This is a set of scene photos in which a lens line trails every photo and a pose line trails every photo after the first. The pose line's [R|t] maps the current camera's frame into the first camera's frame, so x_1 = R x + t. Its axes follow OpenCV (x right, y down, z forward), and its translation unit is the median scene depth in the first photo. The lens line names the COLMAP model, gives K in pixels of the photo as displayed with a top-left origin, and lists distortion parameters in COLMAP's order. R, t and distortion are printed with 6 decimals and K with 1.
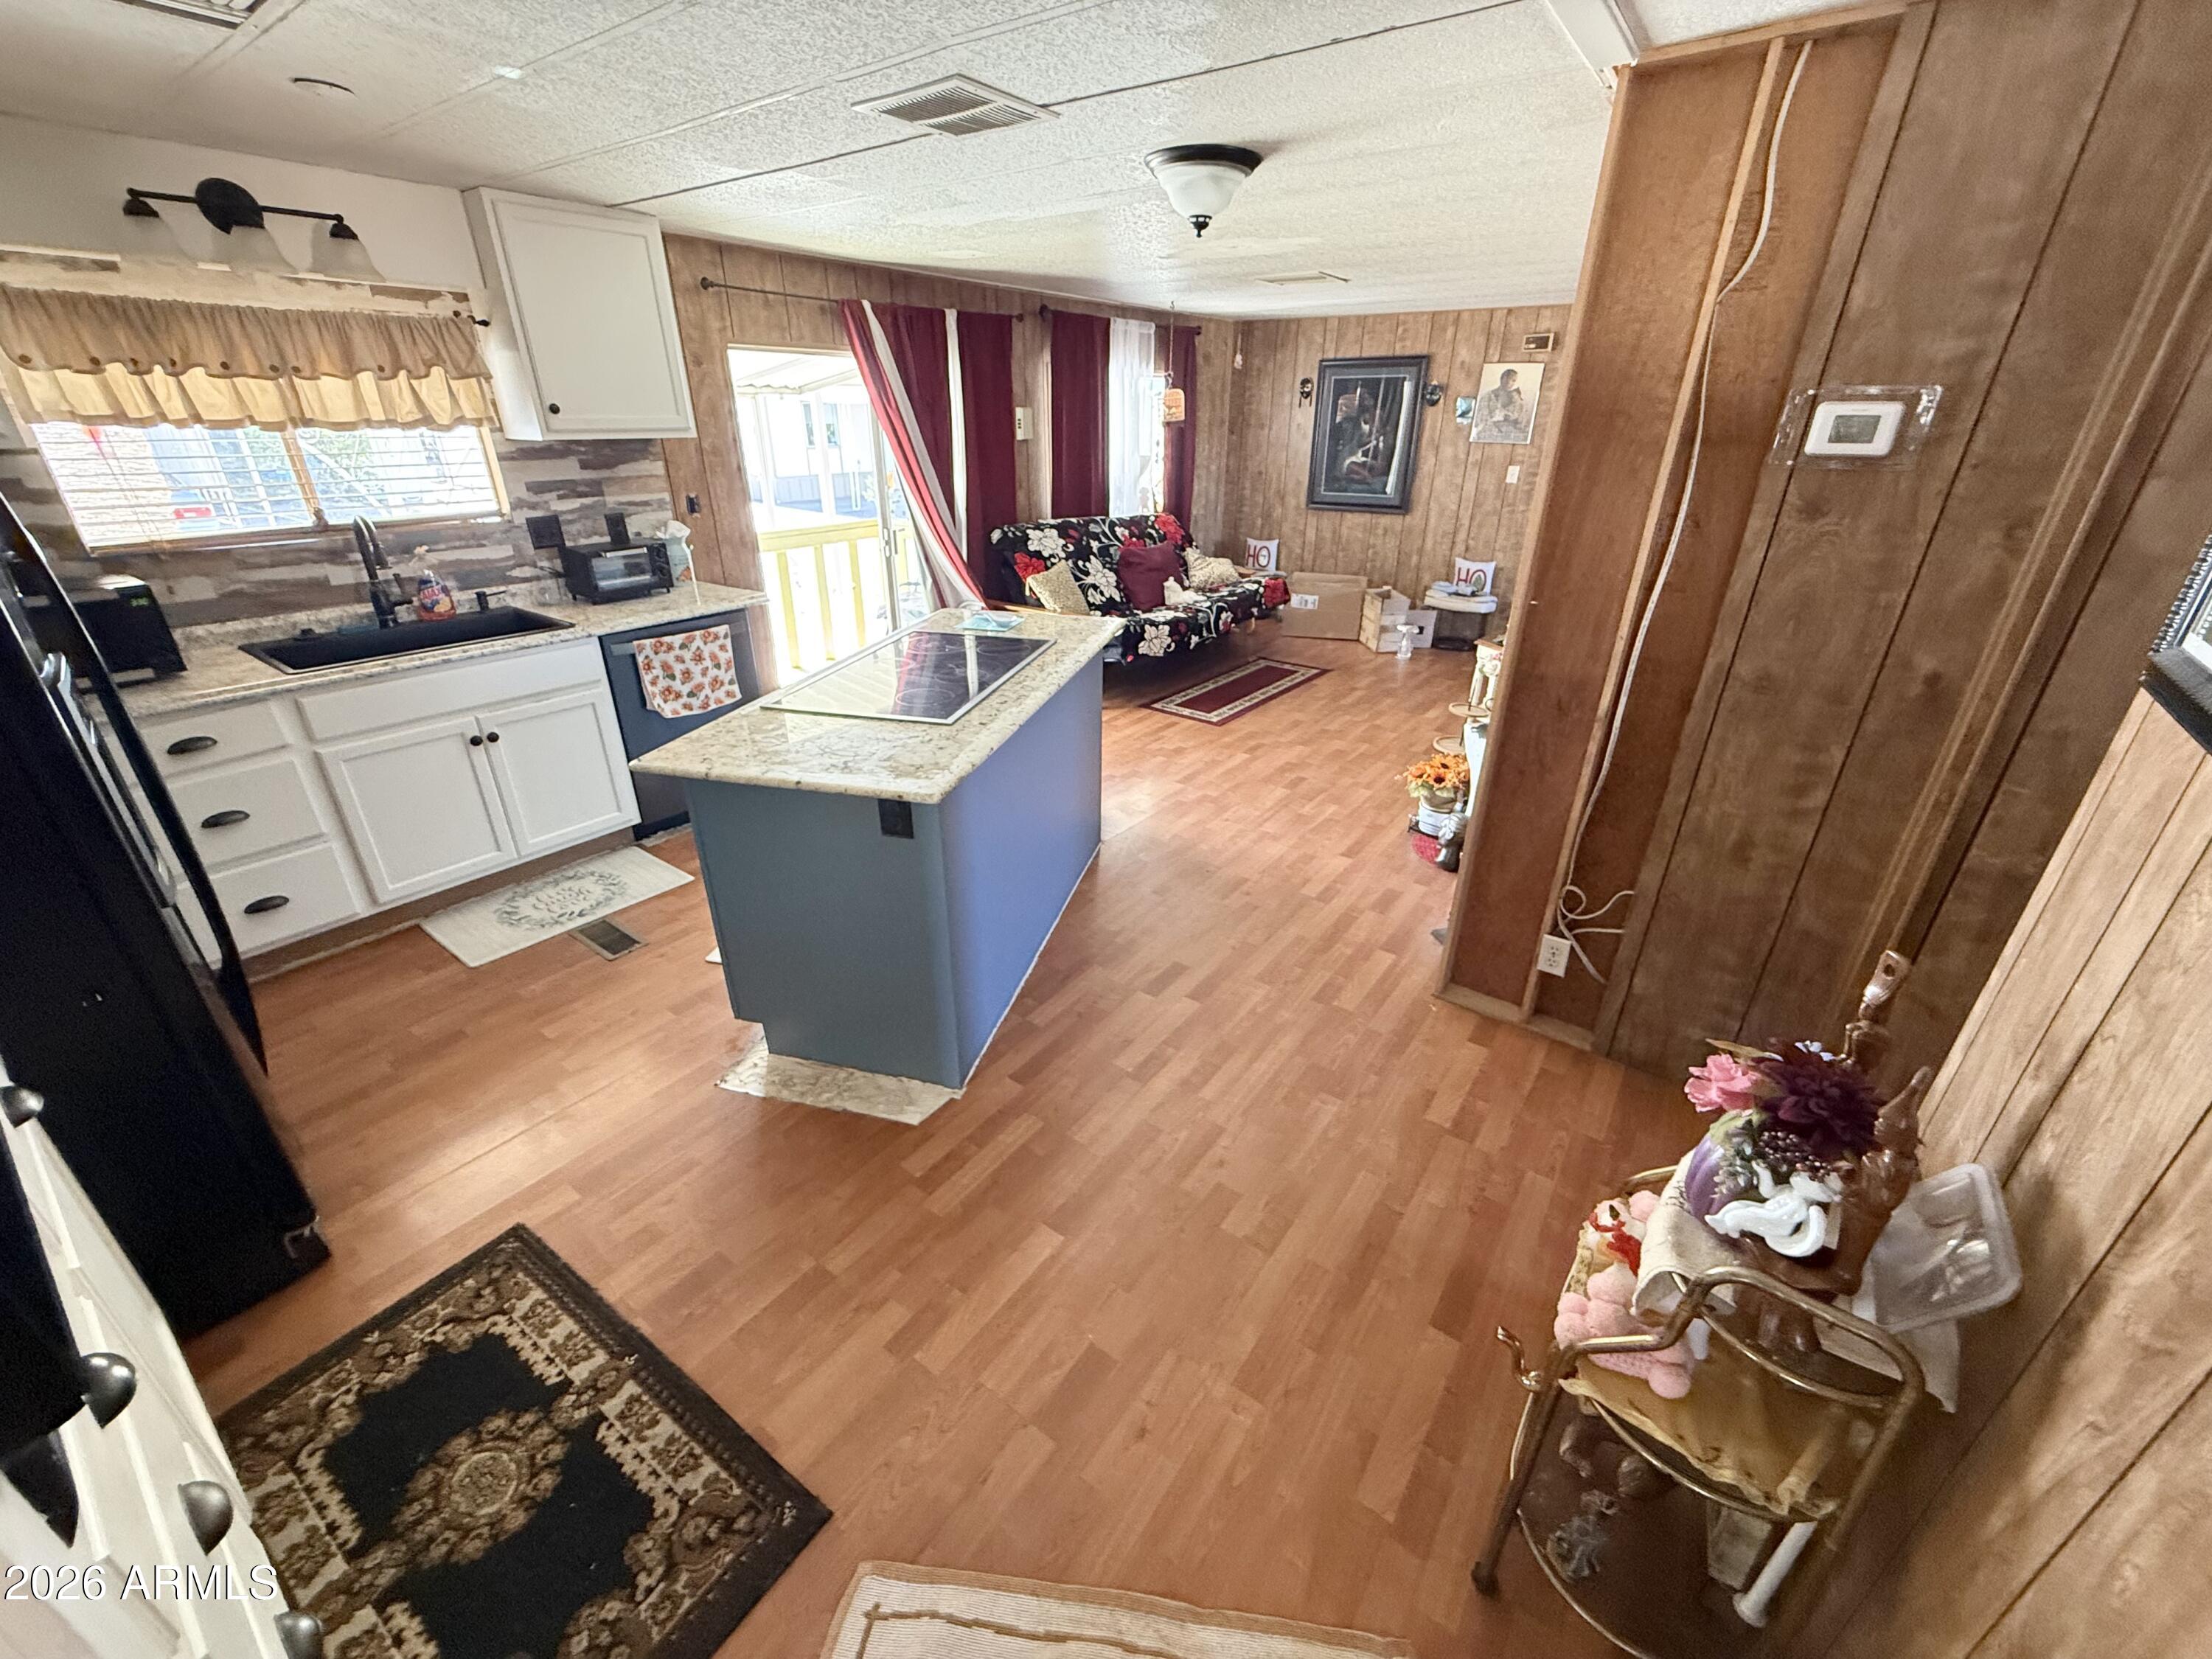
lens RADIAL K [[880.9, 0, 1101.5], [0, 880.9, 827.8], [0, 0, 1]] dist [0.000172, -0.000341]
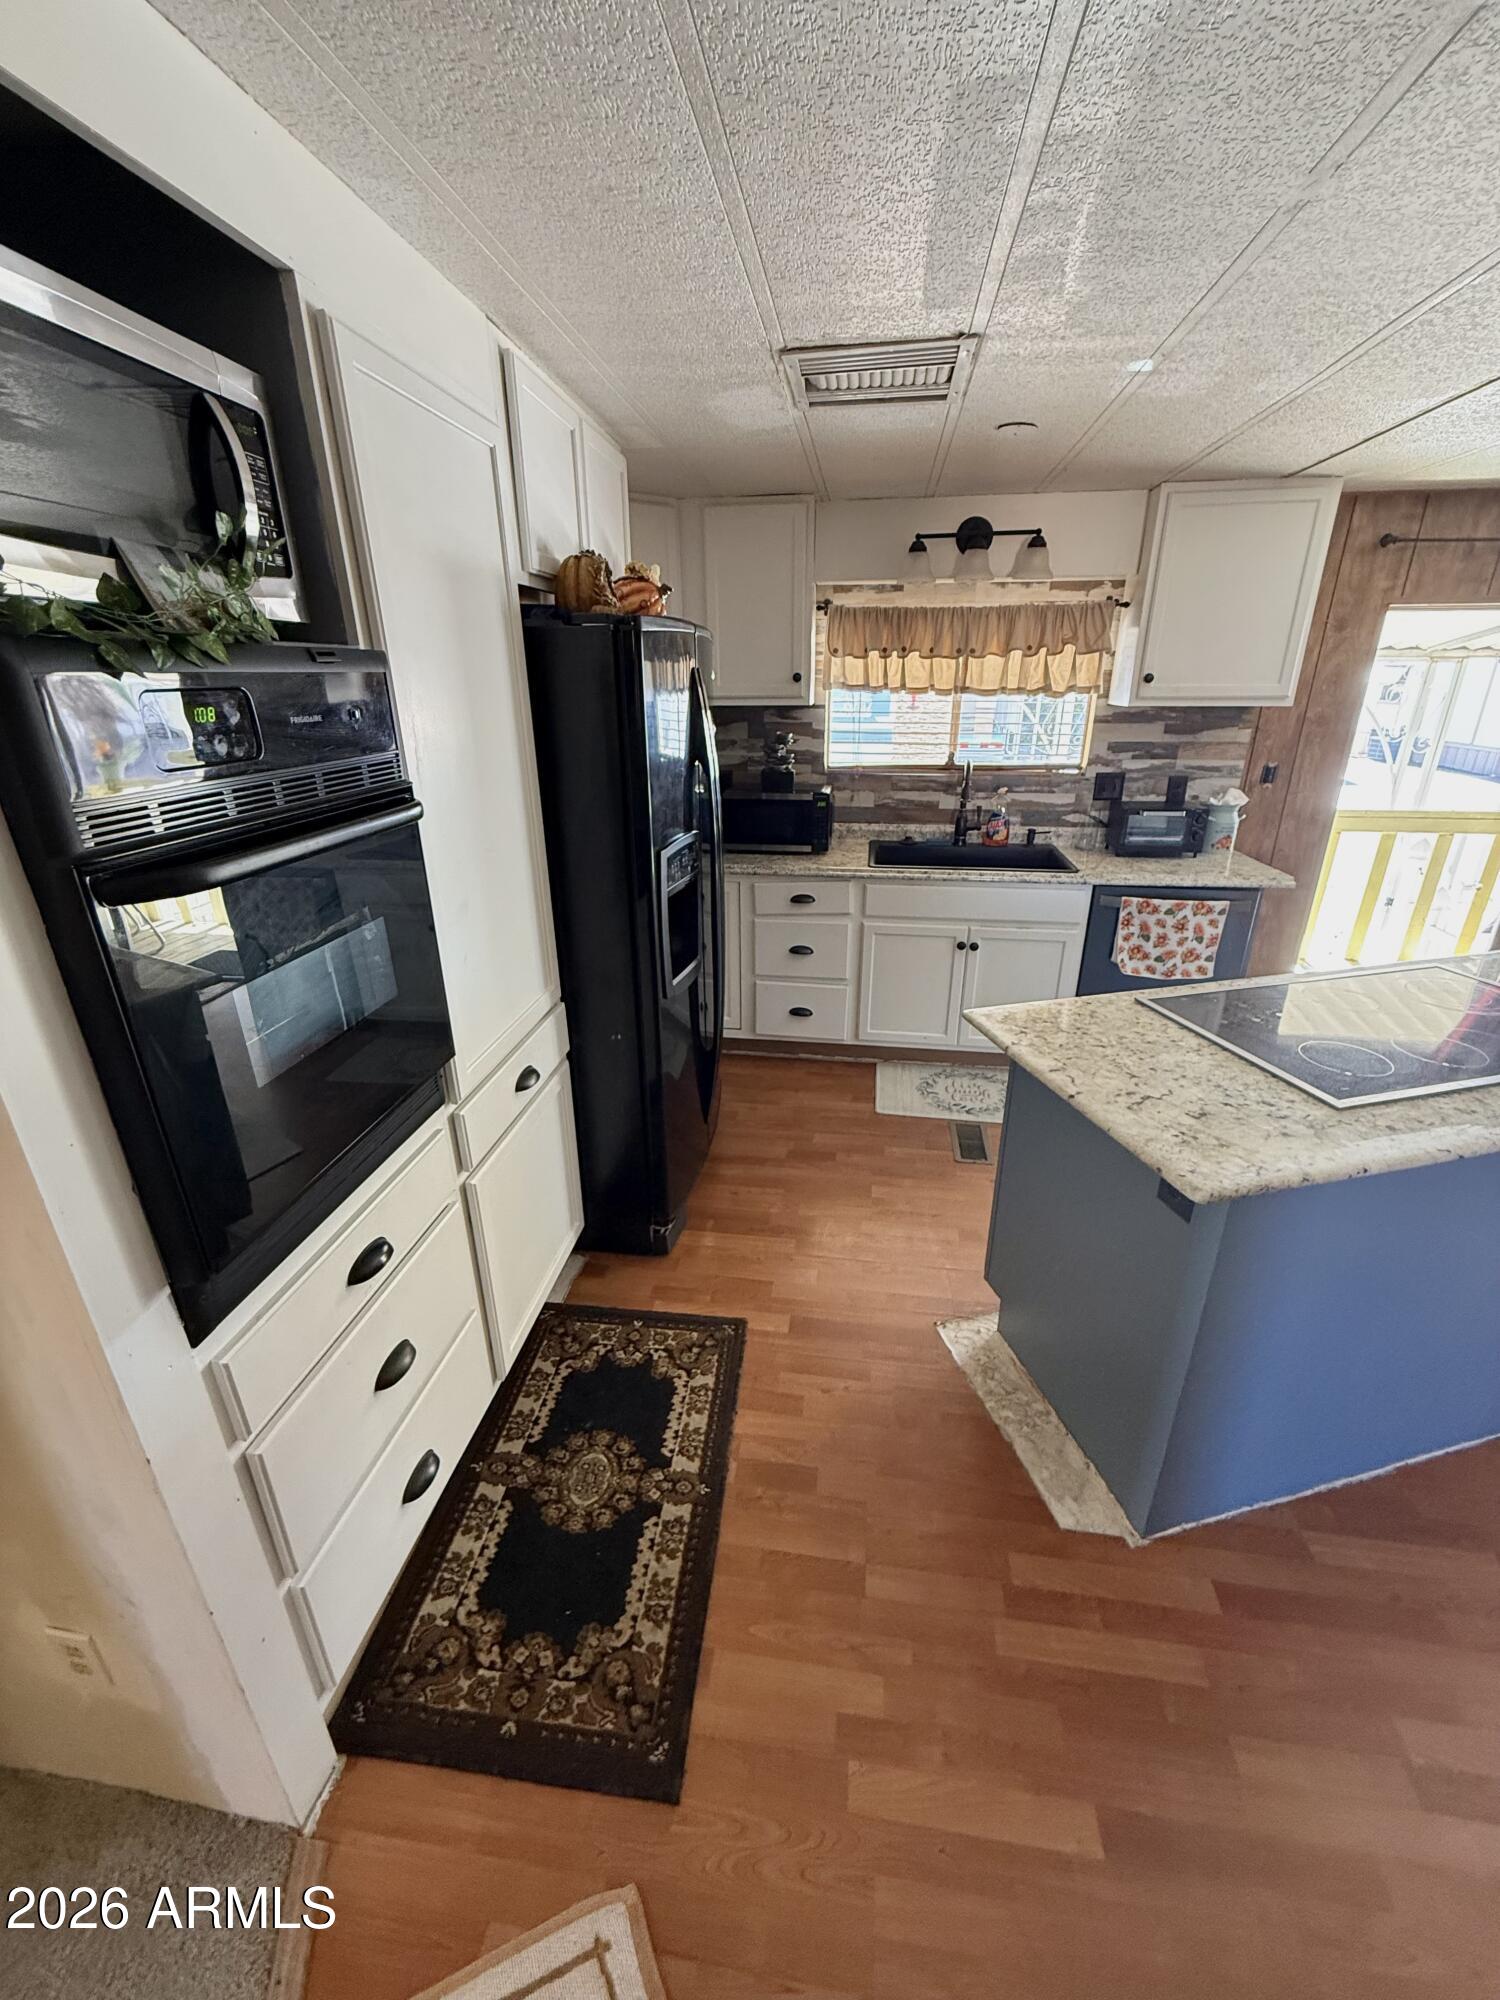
lens RADIAL K [[796.5, 0, 752.7], [0, 796.5, 996.4], [0, 0, 1]] dist [0.000172, -0.000341]
pose [[0.471613, 0.321122, -0.821256, 0.076723], [-0.370509, 0.917297, 0.145908, -0.086972], [0.800190, 0.235471, 0.551588, 0.178633]]
